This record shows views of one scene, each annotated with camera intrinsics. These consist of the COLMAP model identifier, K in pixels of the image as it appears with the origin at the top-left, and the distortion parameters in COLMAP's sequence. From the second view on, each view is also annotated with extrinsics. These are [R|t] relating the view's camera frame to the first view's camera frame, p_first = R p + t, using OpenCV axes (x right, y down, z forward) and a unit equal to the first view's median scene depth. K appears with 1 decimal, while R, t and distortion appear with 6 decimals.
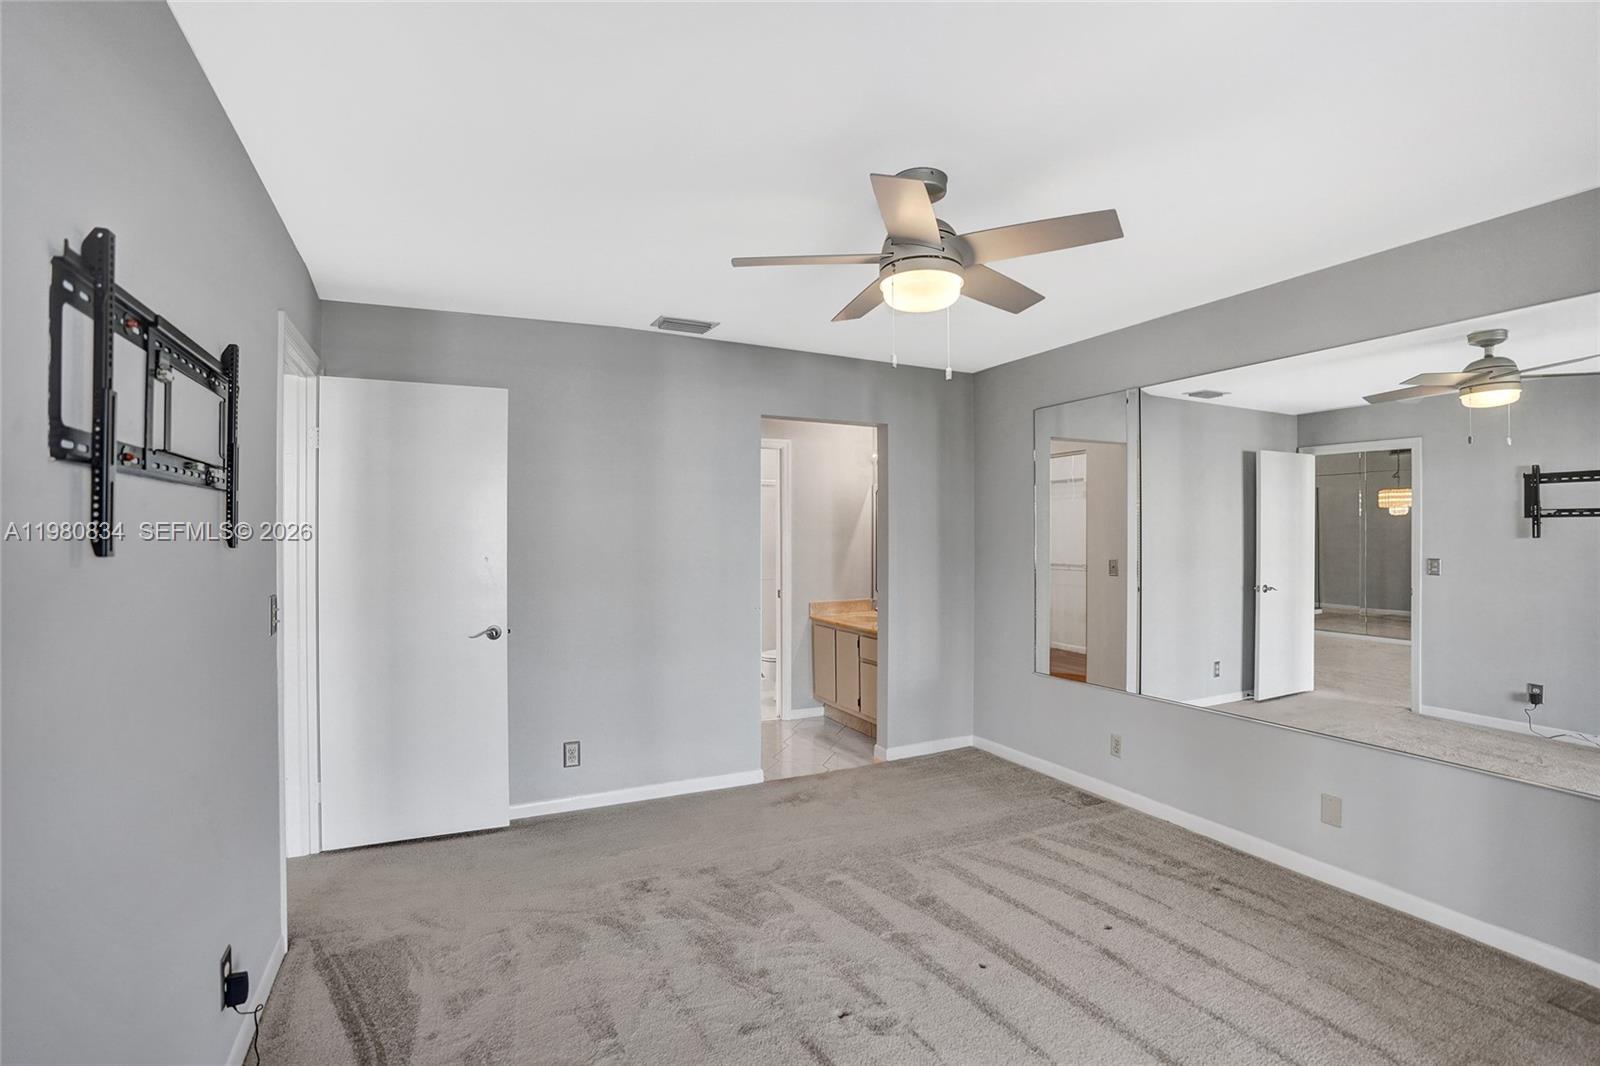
lens RADIAL K [[743.9, 0, 801.4], [0, 743.9, 527.2], [0, 0, 1]] dist [-0.055238, 0.013553]
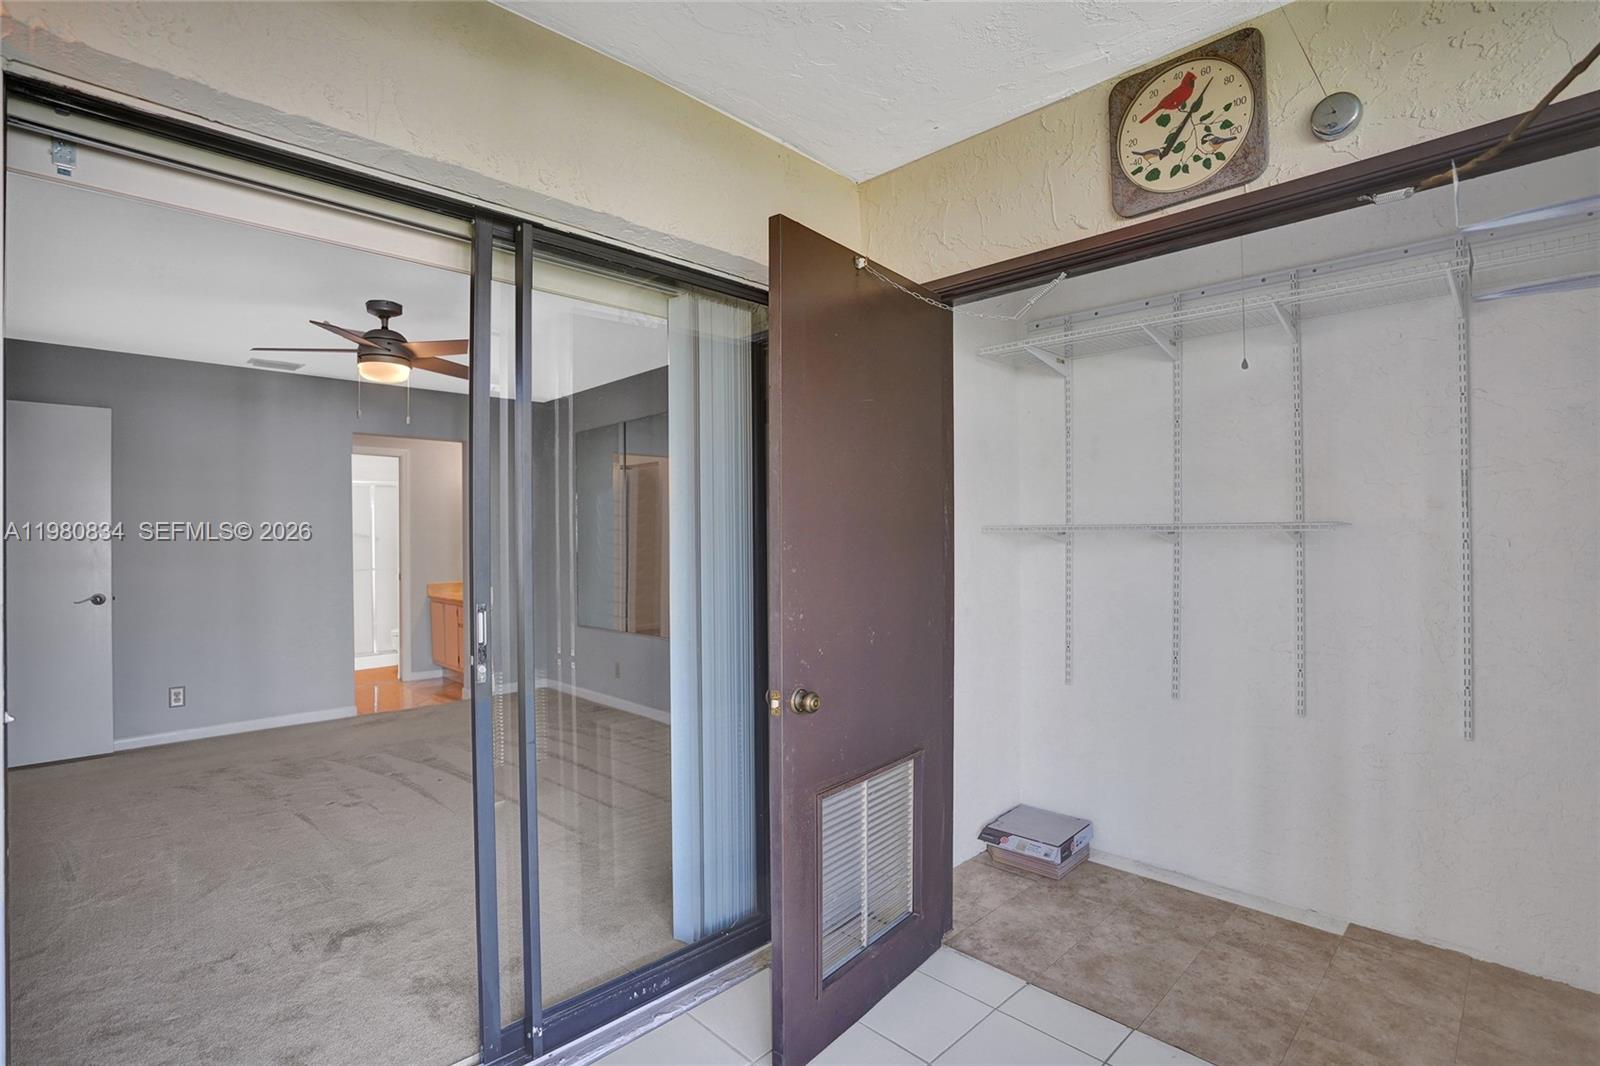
lens RADIAL K [[743.9, 0, 804.5], [0, 743.9, 540.2], [0, 0, 1]] dist [-0.055238, 0.013553]
pose [[0.944293, -0.001164, 0.329105, 0.373936], [-0.001528, 0.999967, 0.007922, 0.035011], [-0.329103, -0.007983, 0.944260, -0.639990]]
